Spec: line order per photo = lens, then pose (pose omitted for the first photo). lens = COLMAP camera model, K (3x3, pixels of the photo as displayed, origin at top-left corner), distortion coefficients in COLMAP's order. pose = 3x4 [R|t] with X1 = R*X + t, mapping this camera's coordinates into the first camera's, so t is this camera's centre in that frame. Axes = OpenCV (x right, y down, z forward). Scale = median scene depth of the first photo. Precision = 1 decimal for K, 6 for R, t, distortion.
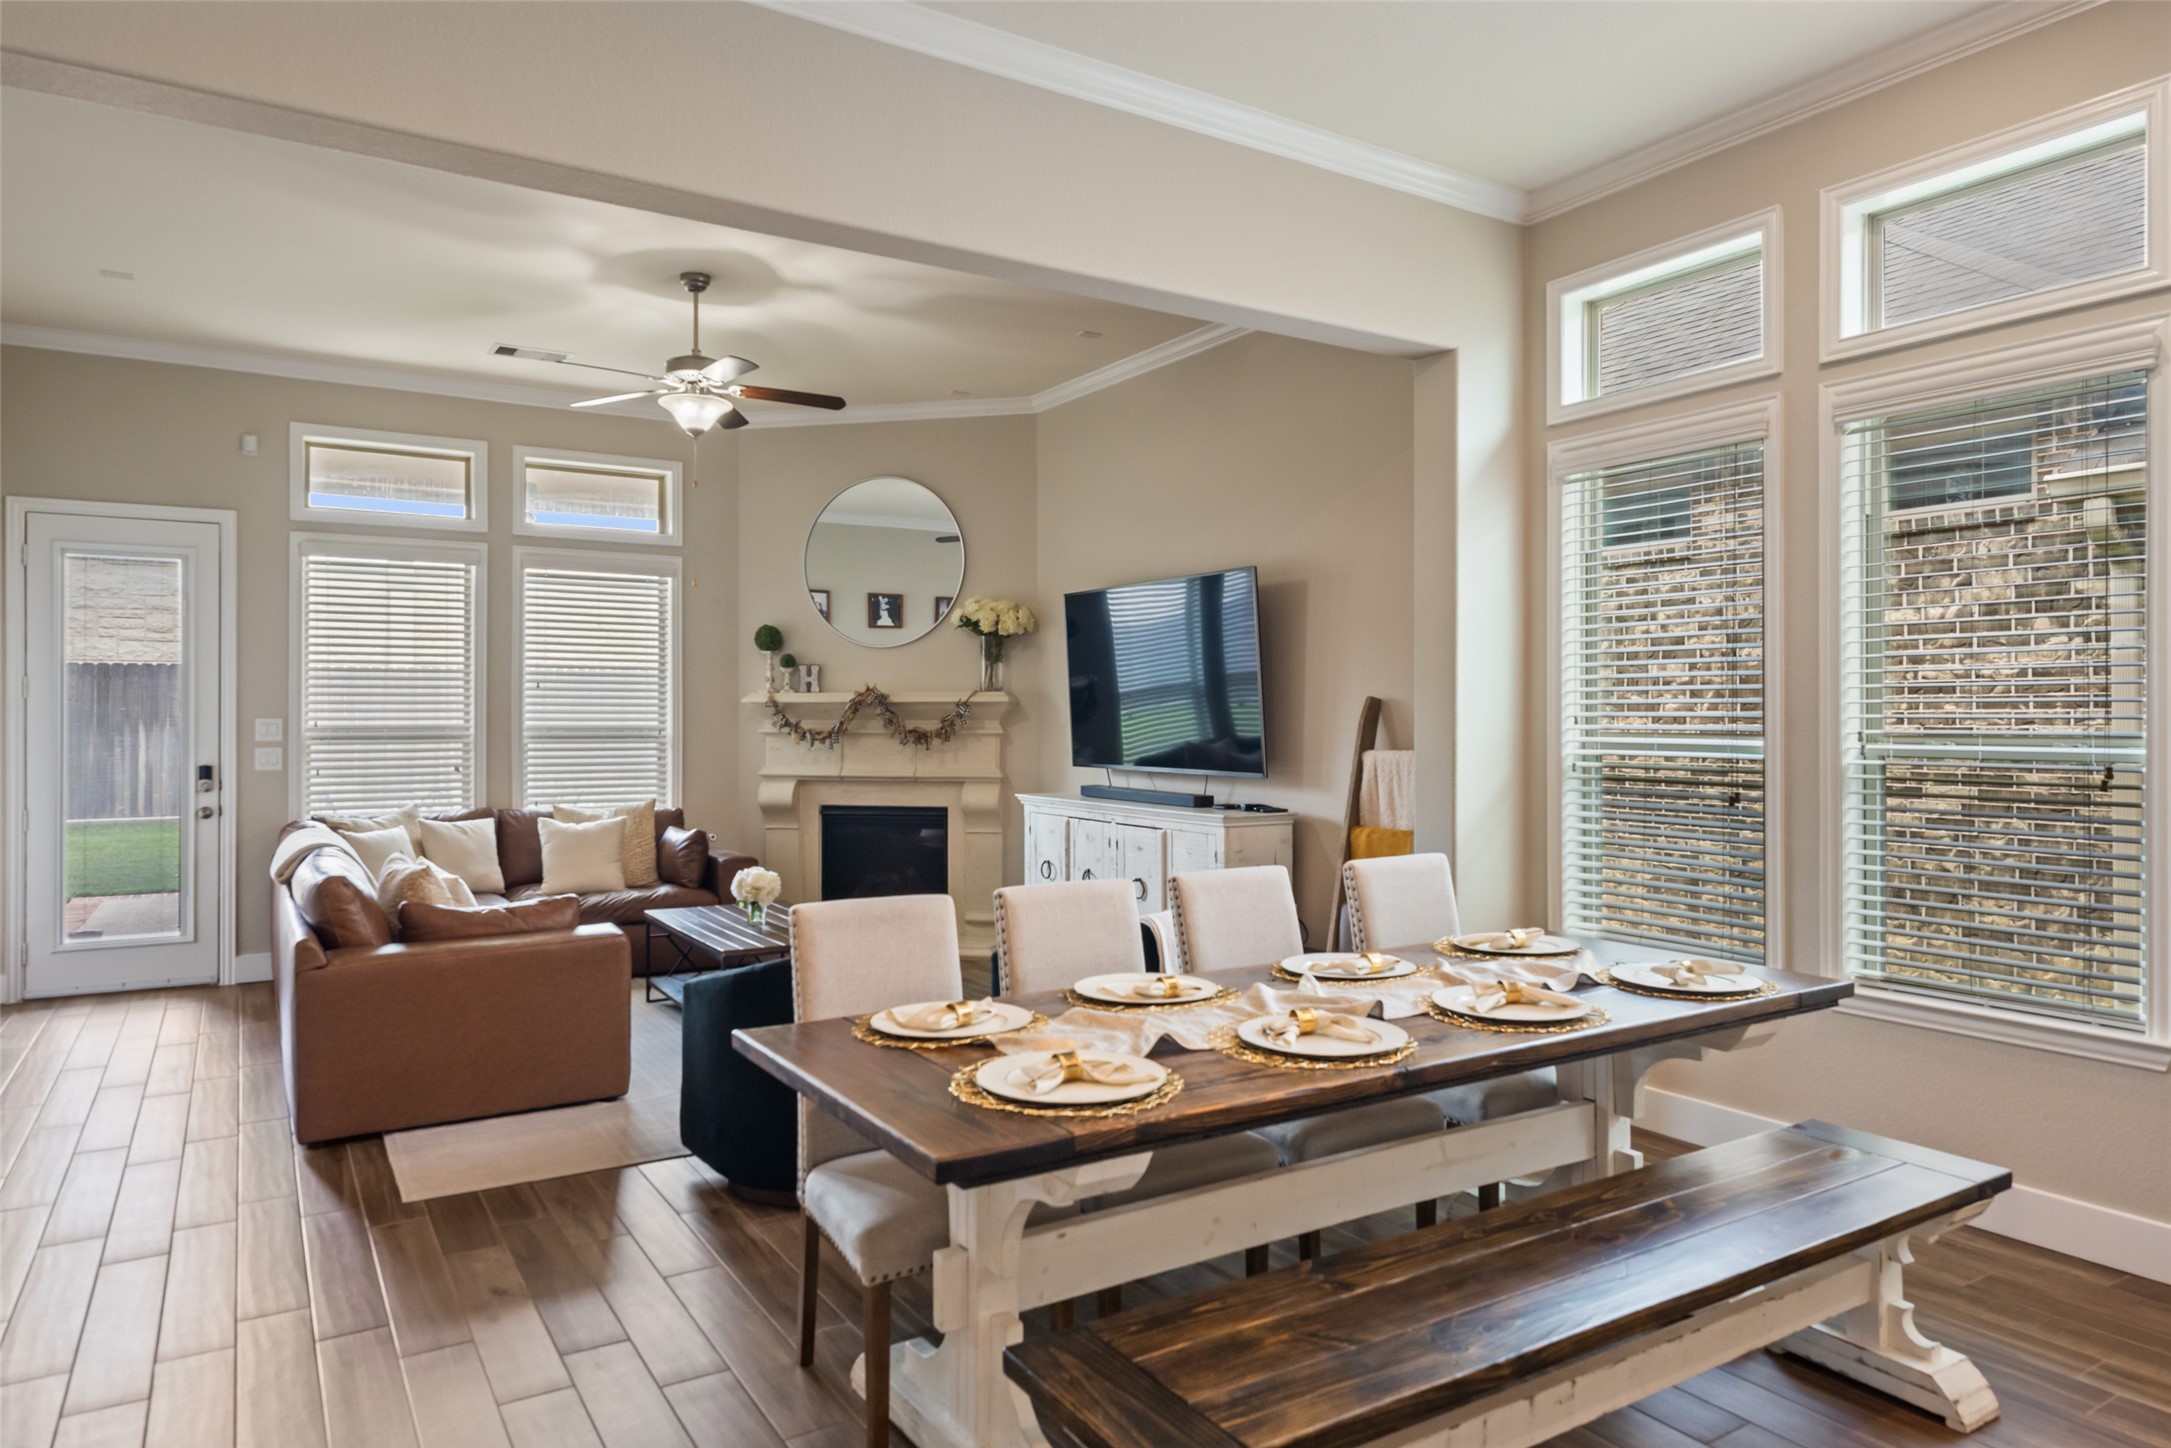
lens RADIAL K [[1349.7, 0, 1084.5], [0, 1349.7, 706.3], [0, 0, 1]] dist [0.002720, -0.000773]
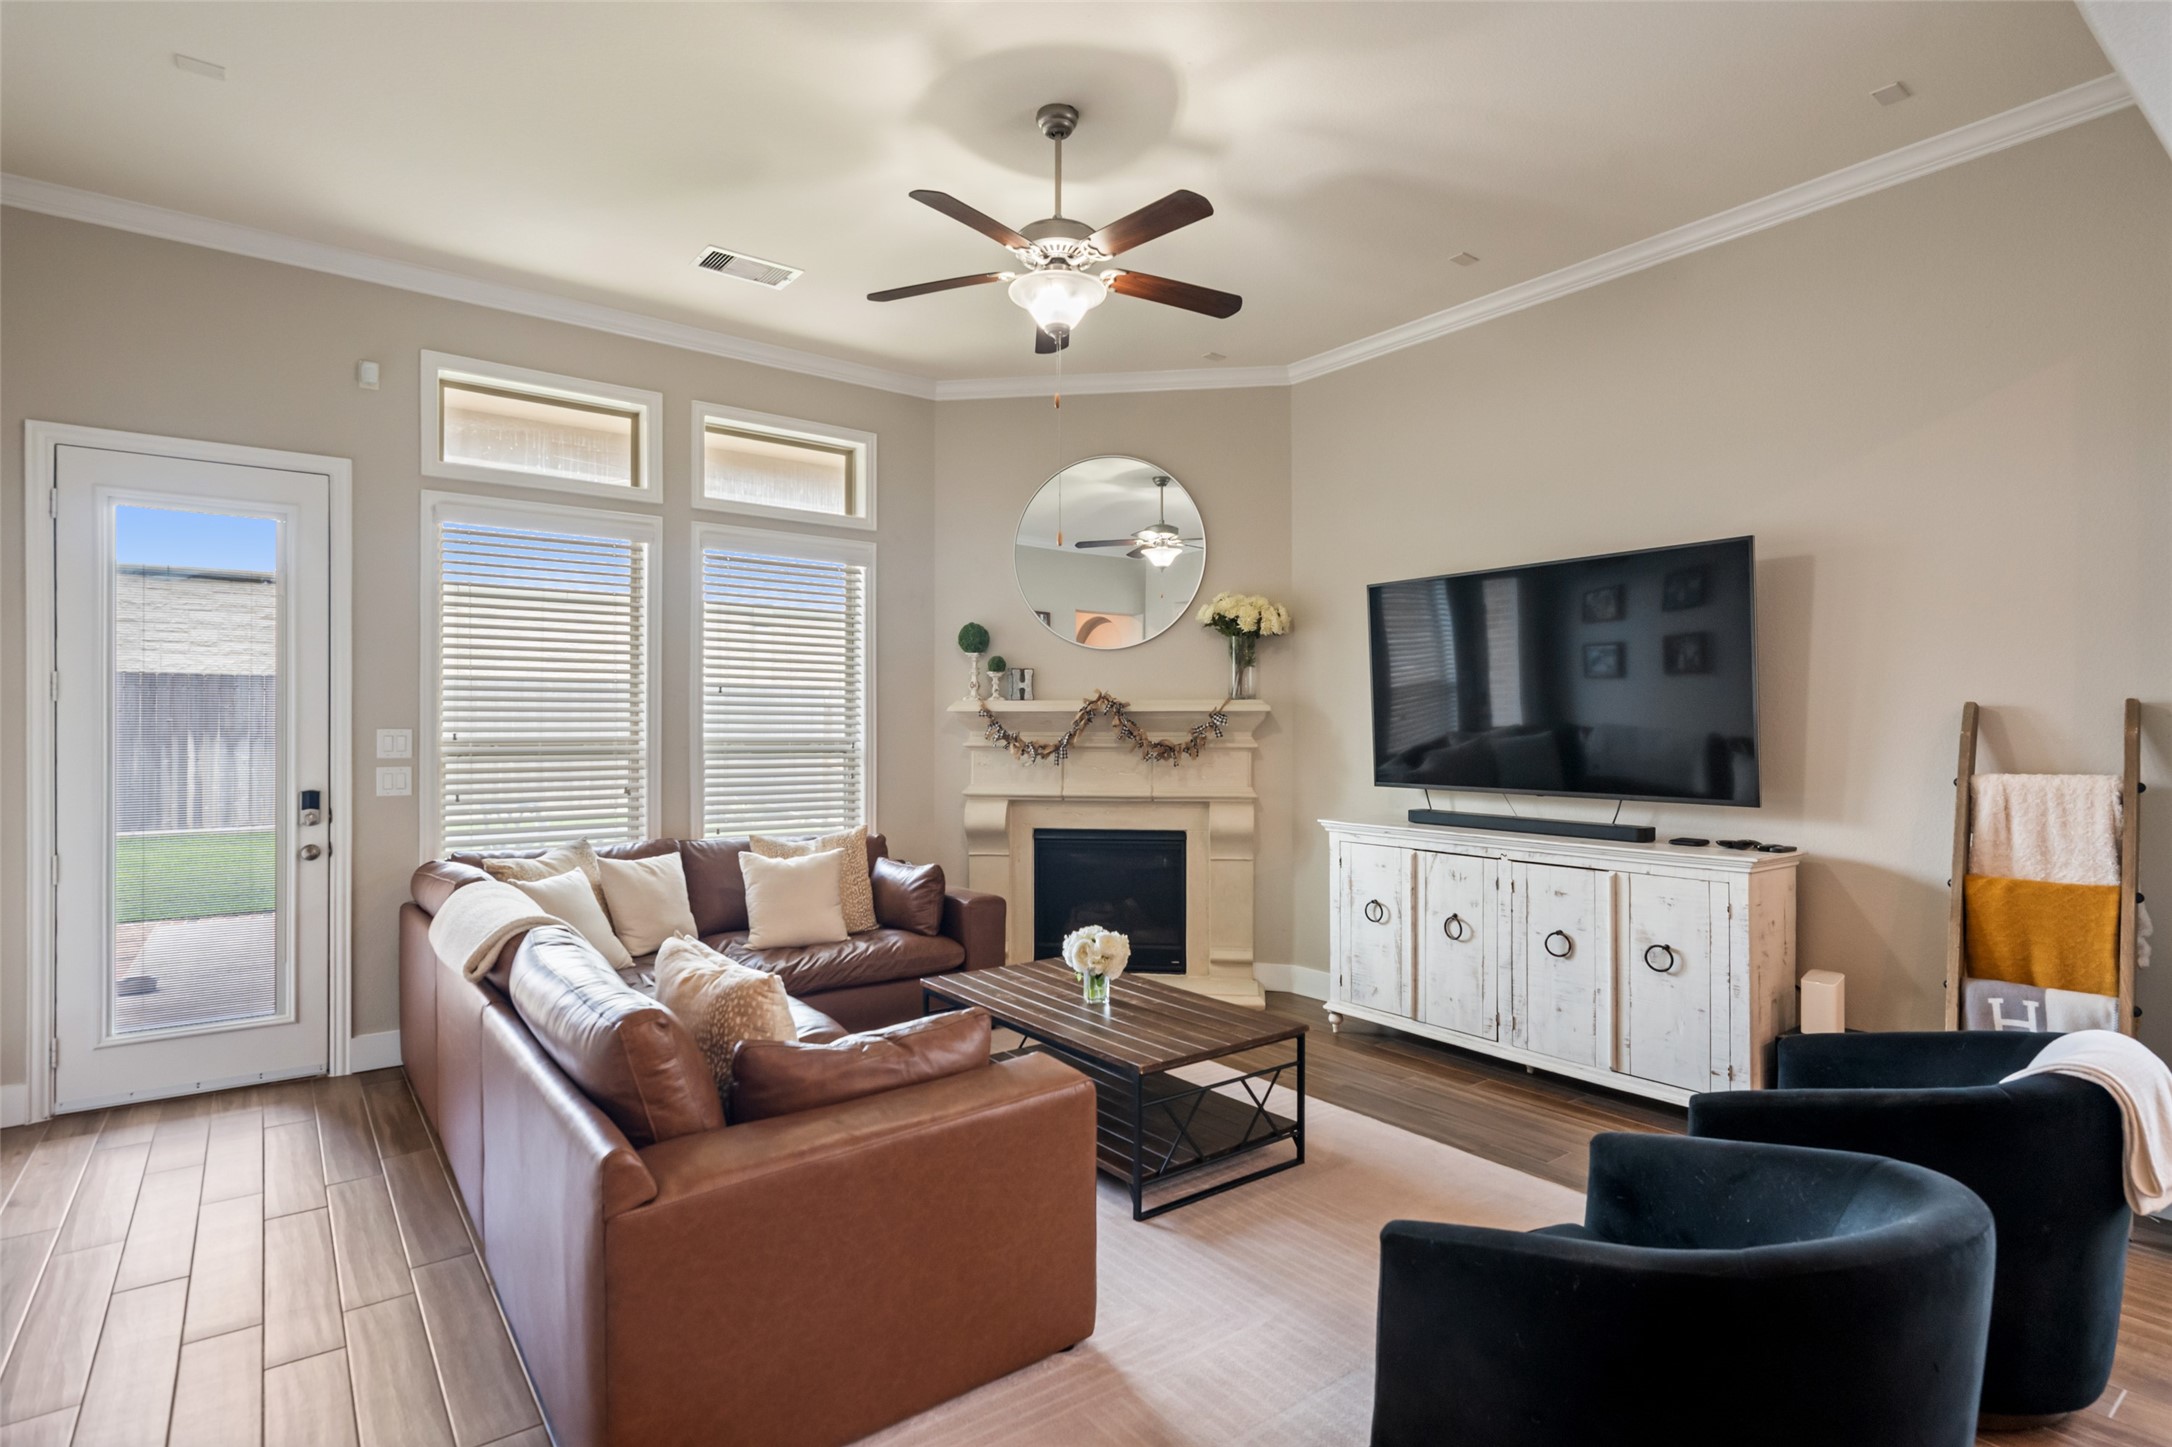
lens RADIAL K [[1079.0, 0, 1078.7], [0, 1079.0, 724.0], [0, 0, 1]] dist [0.001685, -0.000207]
pose [[0.996143, 0.001575, 0.087730, -0.249571], [-0.001885, 0.999992, 0.003455, 0.002874], [-0.087724, -0.003607, 0.996138, 0.325033]]
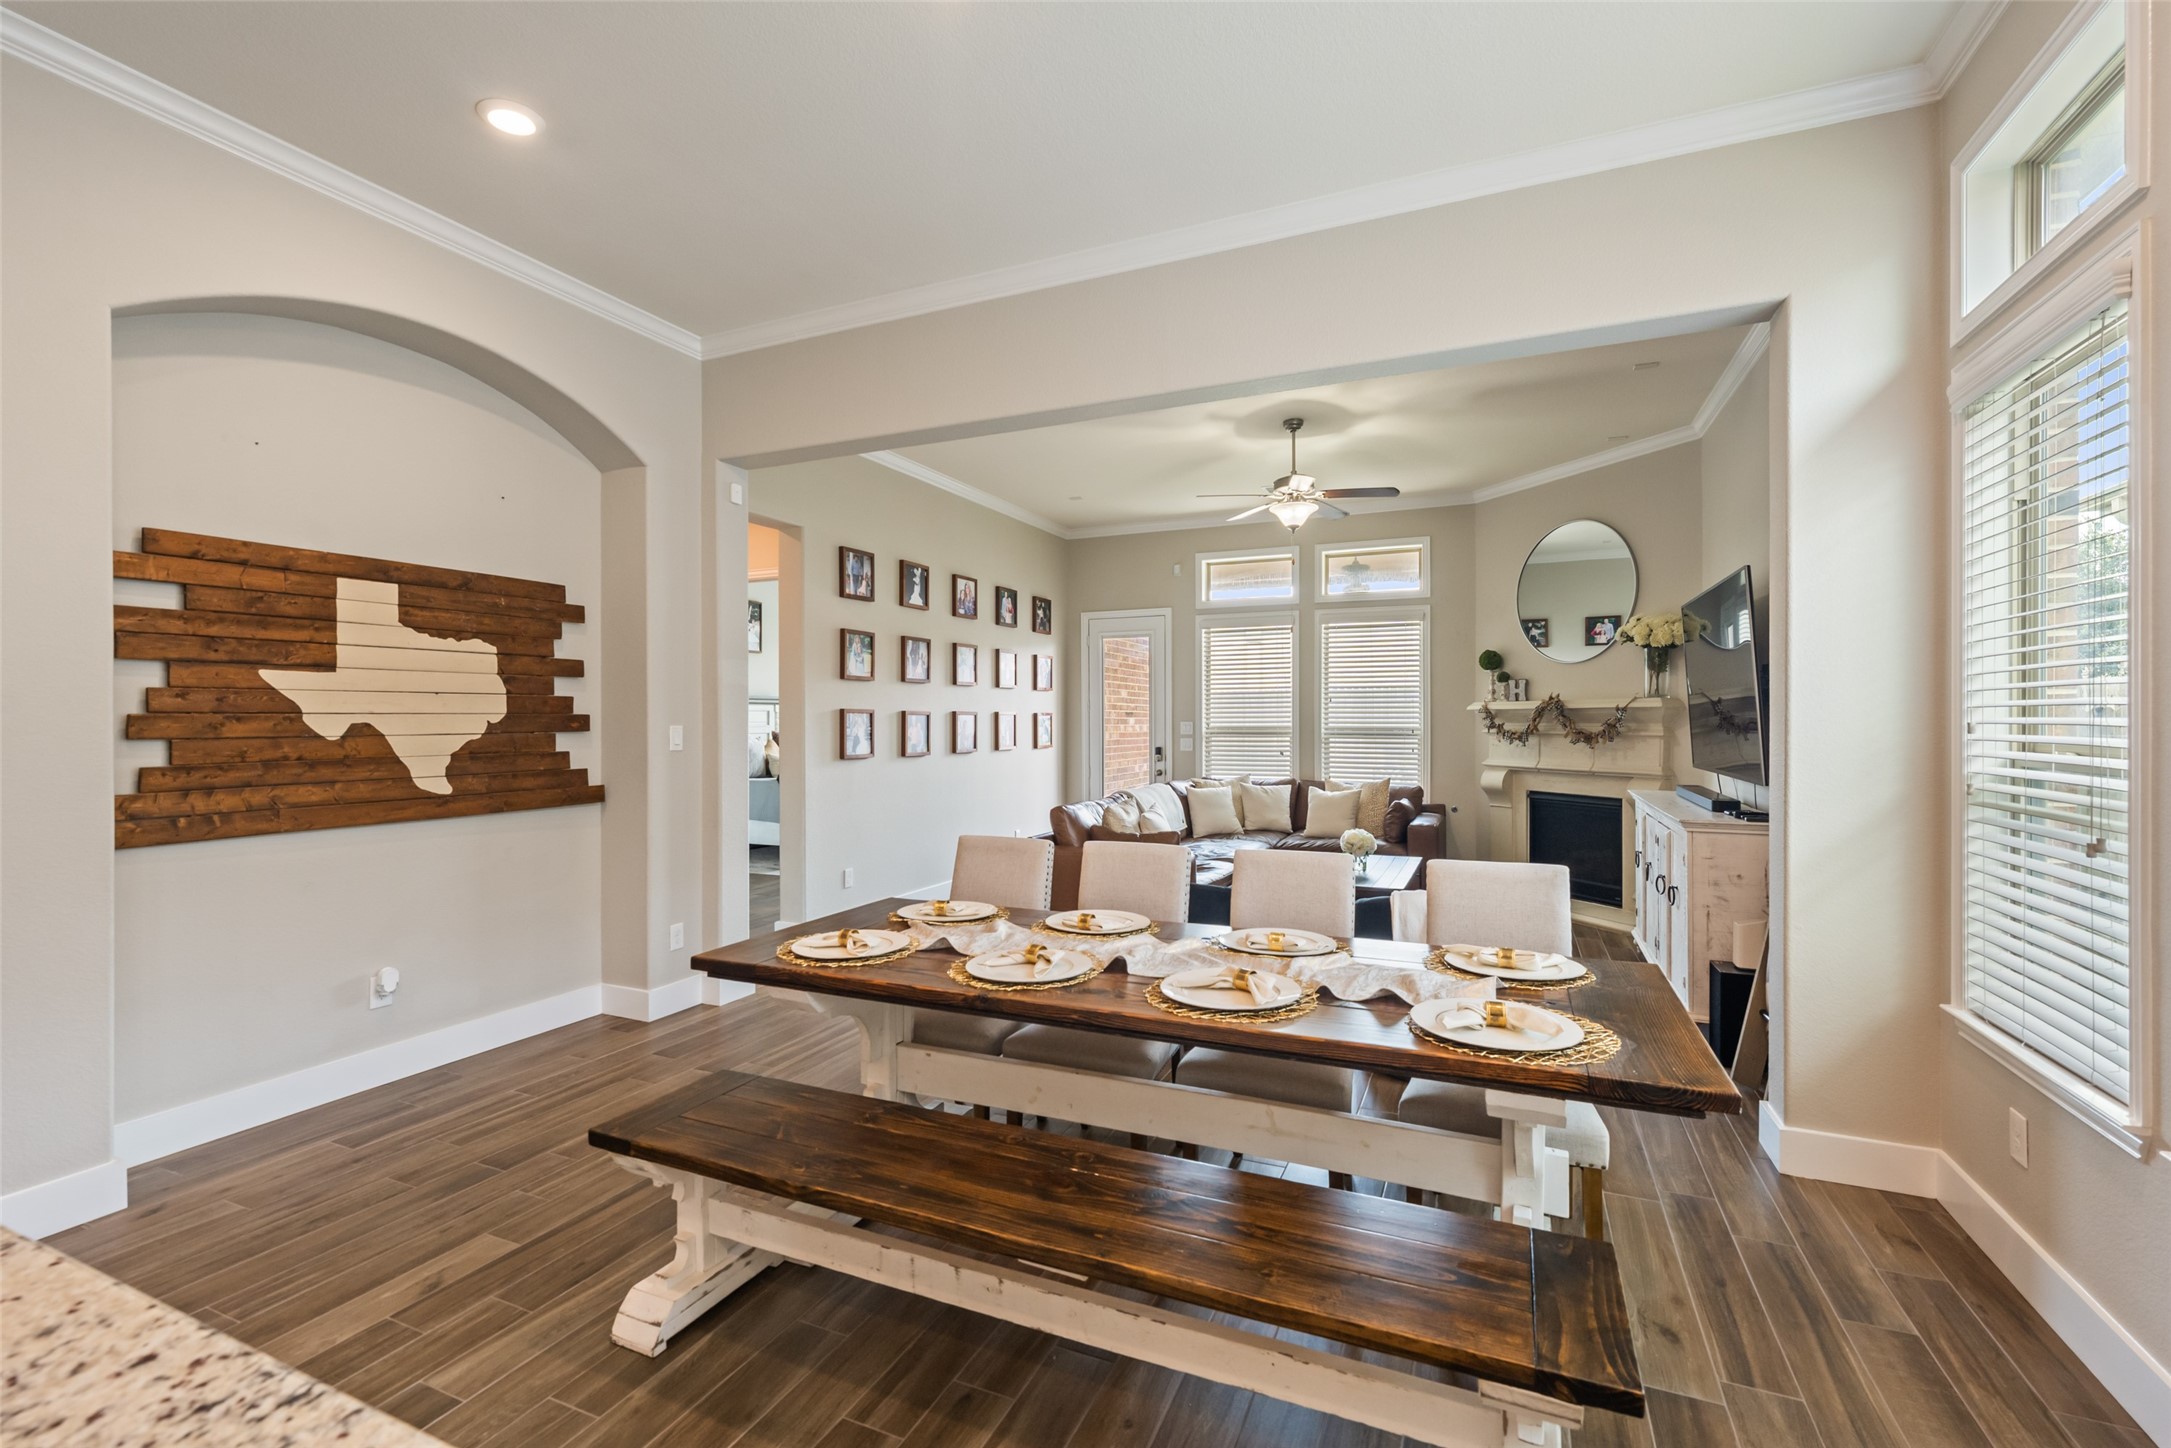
lens RADIAL K [[941.5, 0, 1085.5], [0, 941.5, 724.0], [0, 0, 1]] dist [-0.000203, -0.000285]
pose [[0.558890, 0.002360, -0.829239, 0.331272], [0.008668, 0.999925, 0.008688, -0.000091], [0.829197, -0.012044, 0.558827, 0.181894]]
